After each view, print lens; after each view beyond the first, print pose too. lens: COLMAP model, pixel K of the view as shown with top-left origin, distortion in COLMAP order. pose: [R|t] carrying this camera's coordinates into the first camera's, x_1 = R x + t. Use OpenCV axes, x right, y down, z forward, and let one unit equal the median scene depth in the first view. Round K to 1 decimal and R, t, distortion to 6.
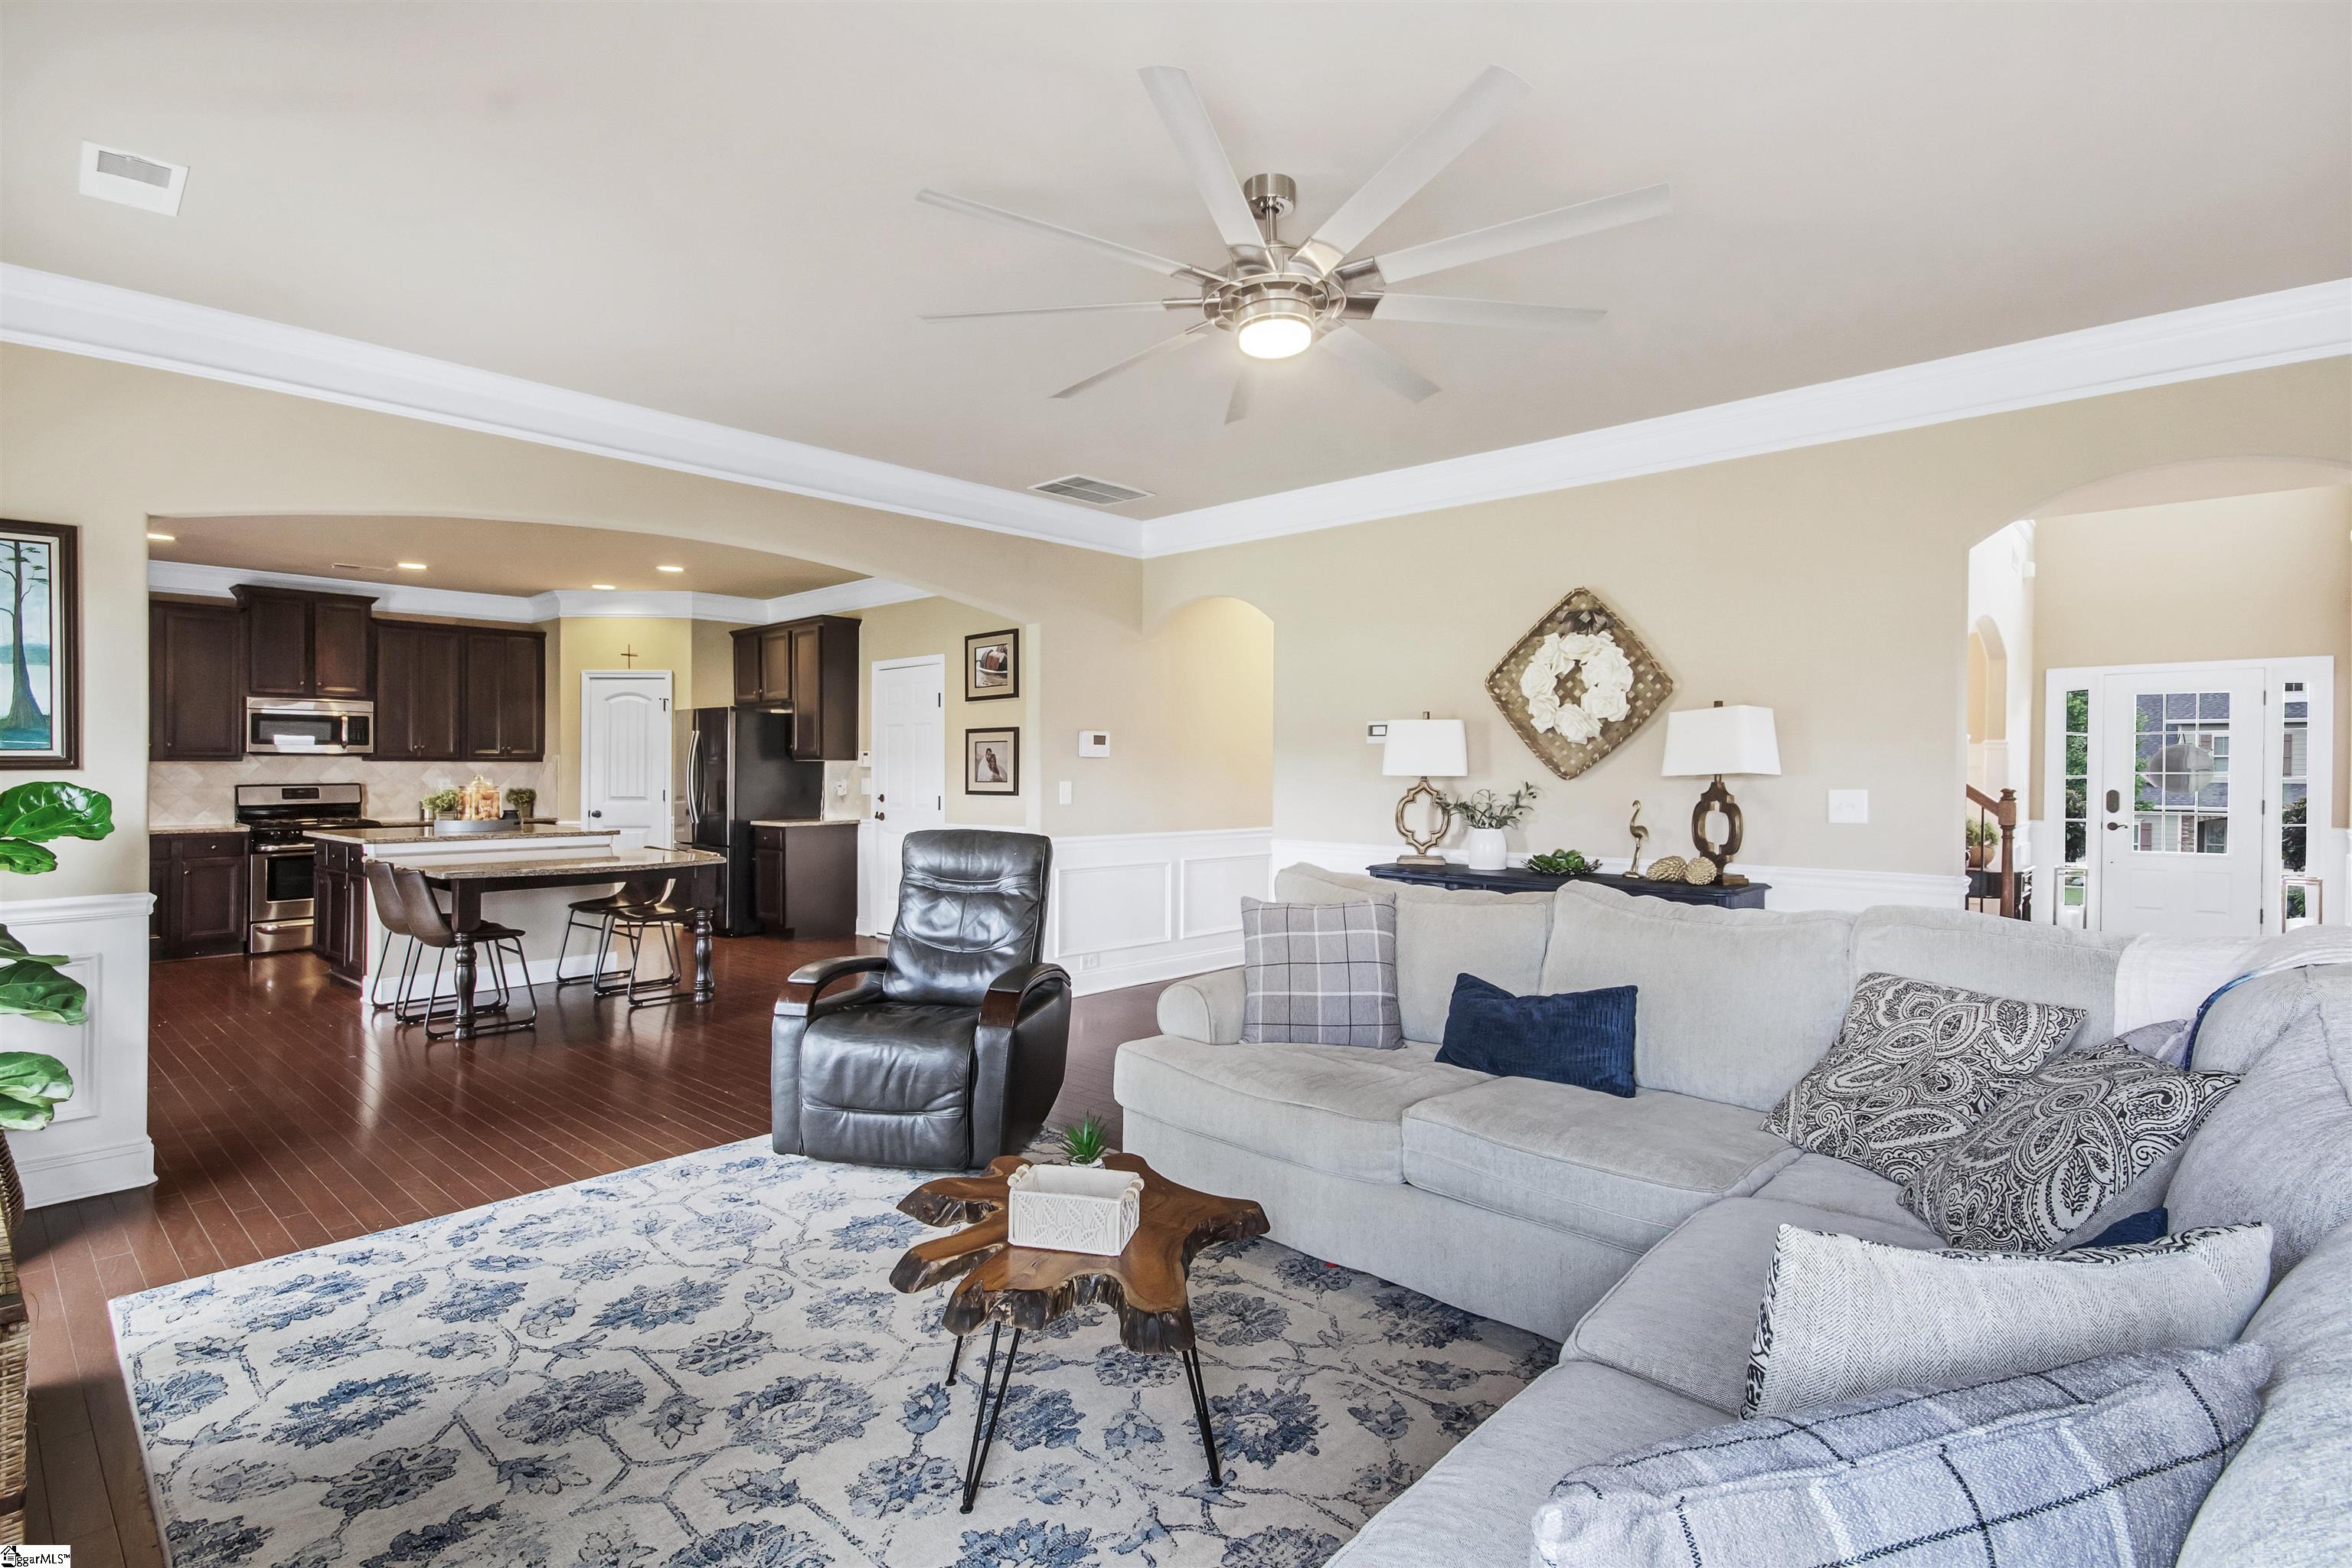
lens RADIAL K [[1134.2, 0, 1168.8], [0, 1134.2, 760.8], [0, 0, 1]] dist [0.004283, 0.000659]
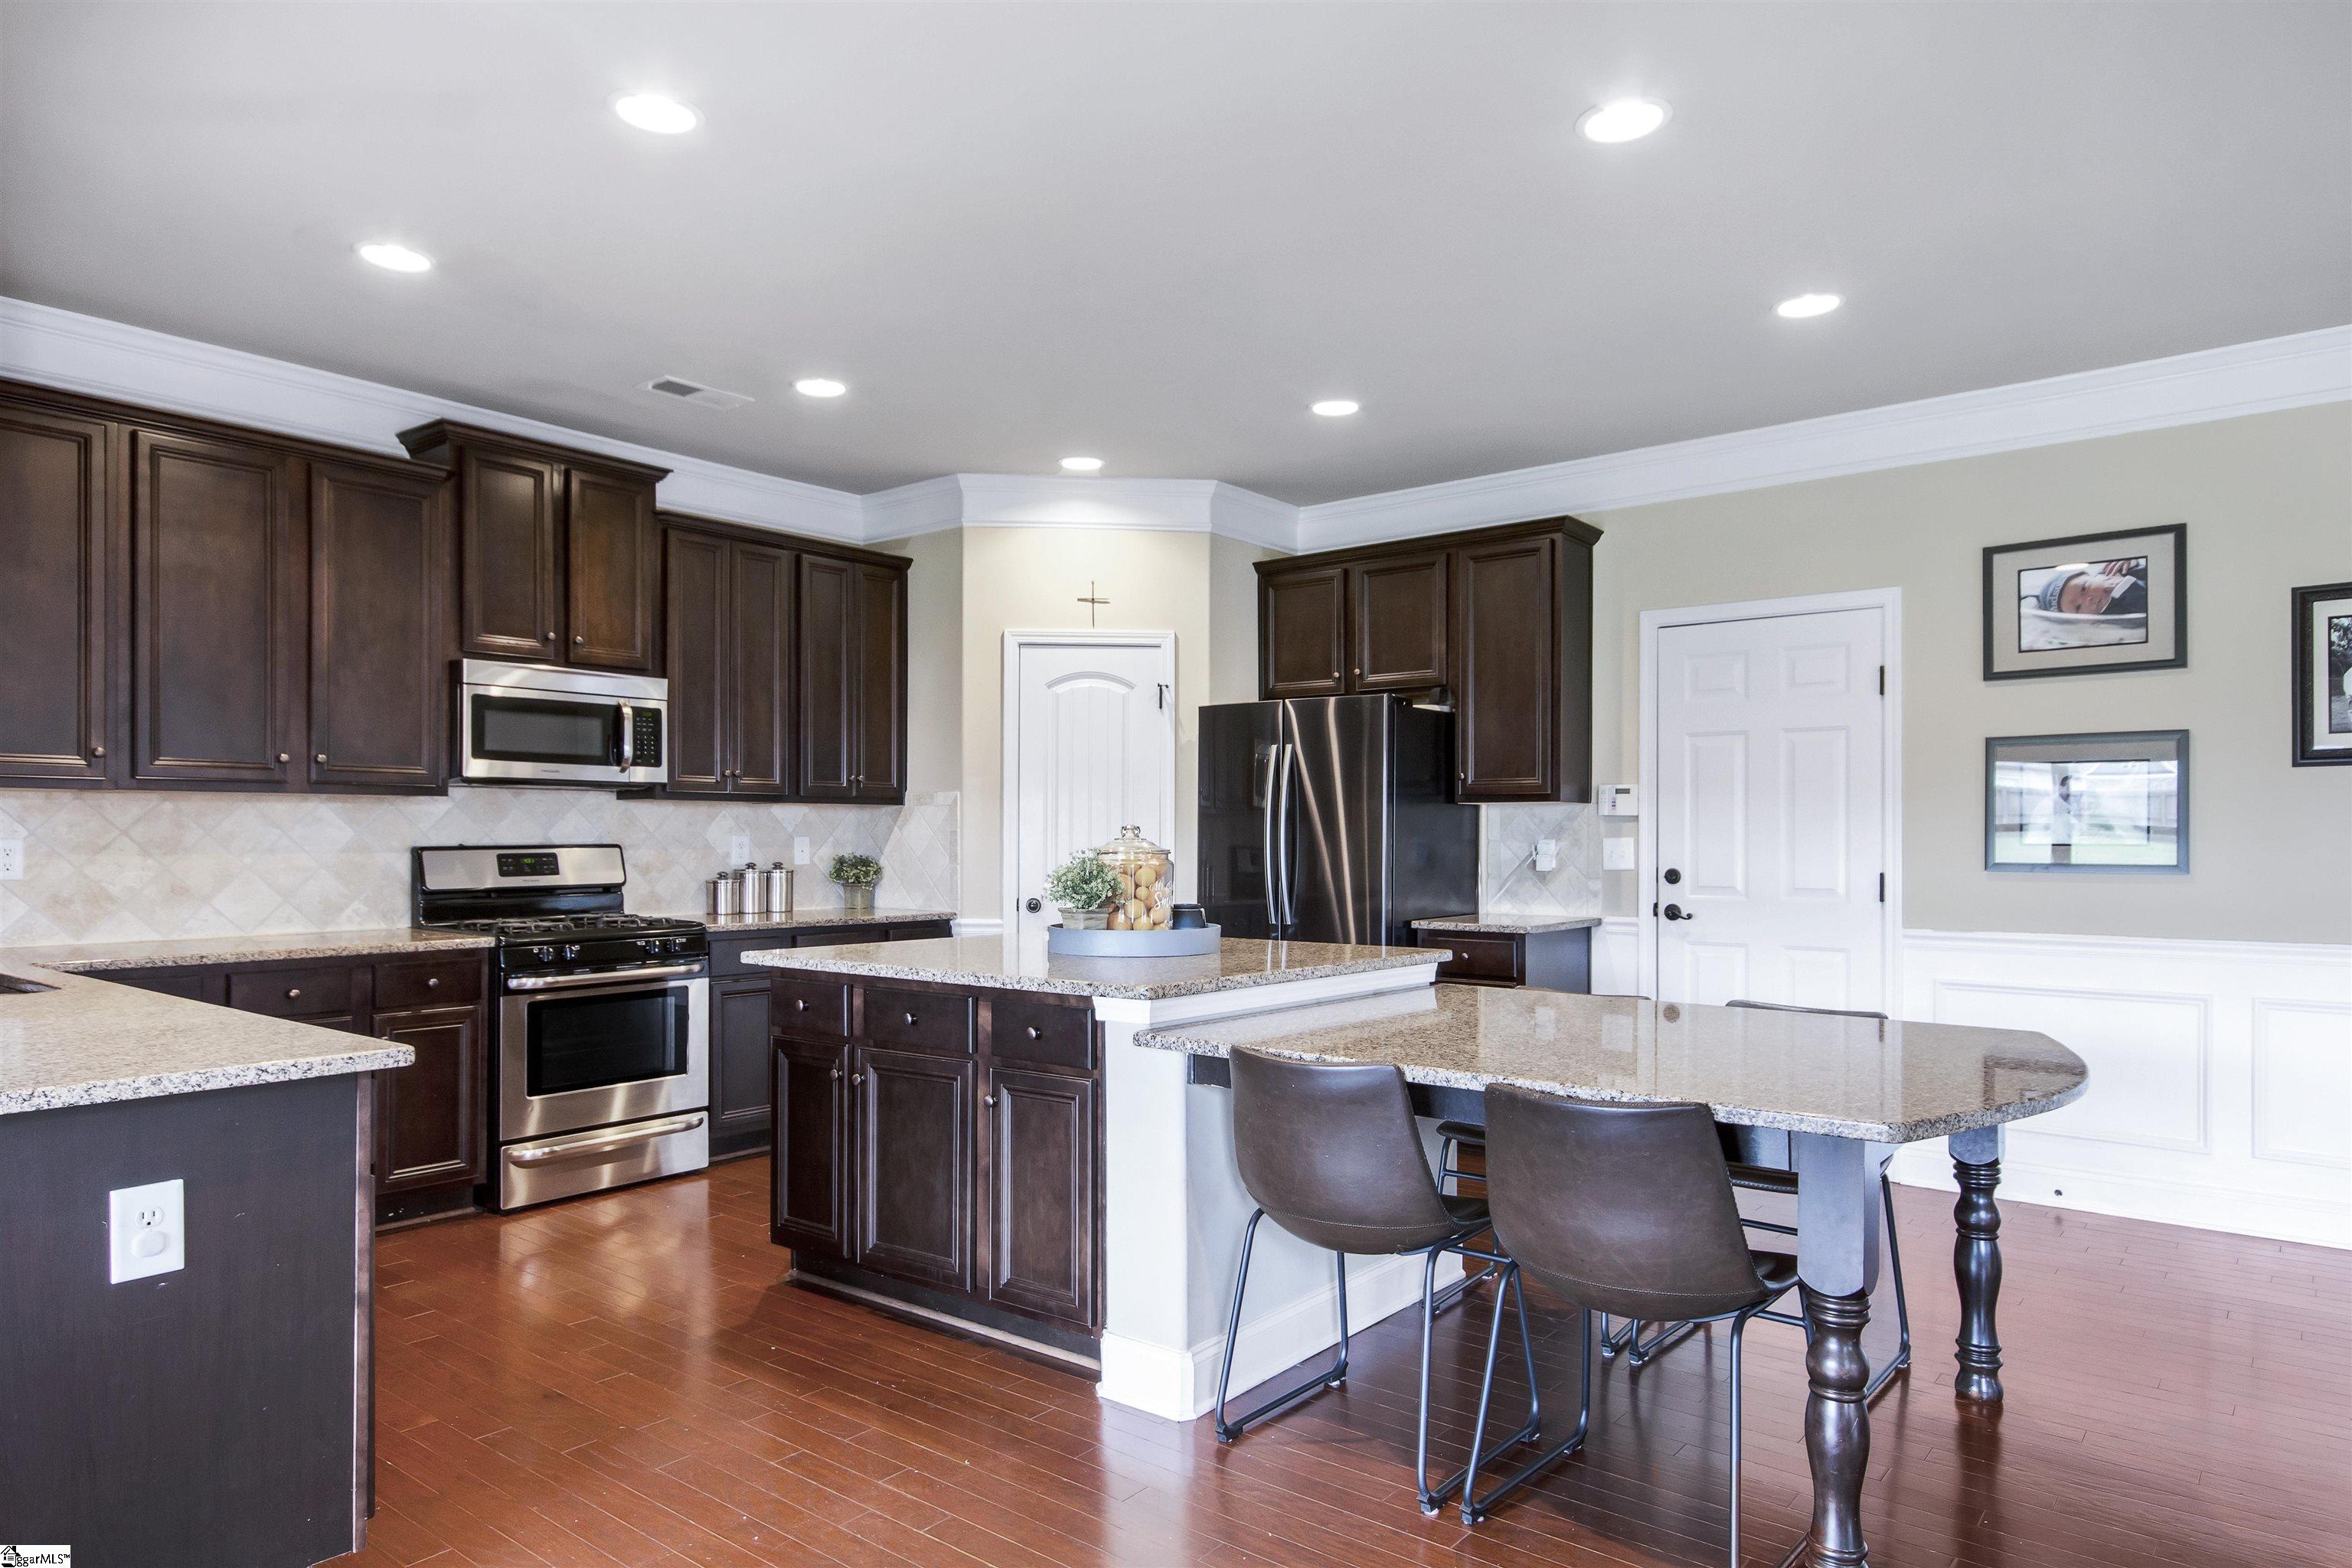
lens RADIAL K [[1423.5, 0, 1170.2], [0, 1423.5, 828.7], [0, 0, 1]] dist [0.024008, 0.002244]
pose [[0.998150, 0.003789, 0.060676, -0.581717], [-0.004029, 0.999985, 0.003829, 0.010812], [-0.060661, -0.004066, 0.998150, 0.412175]]
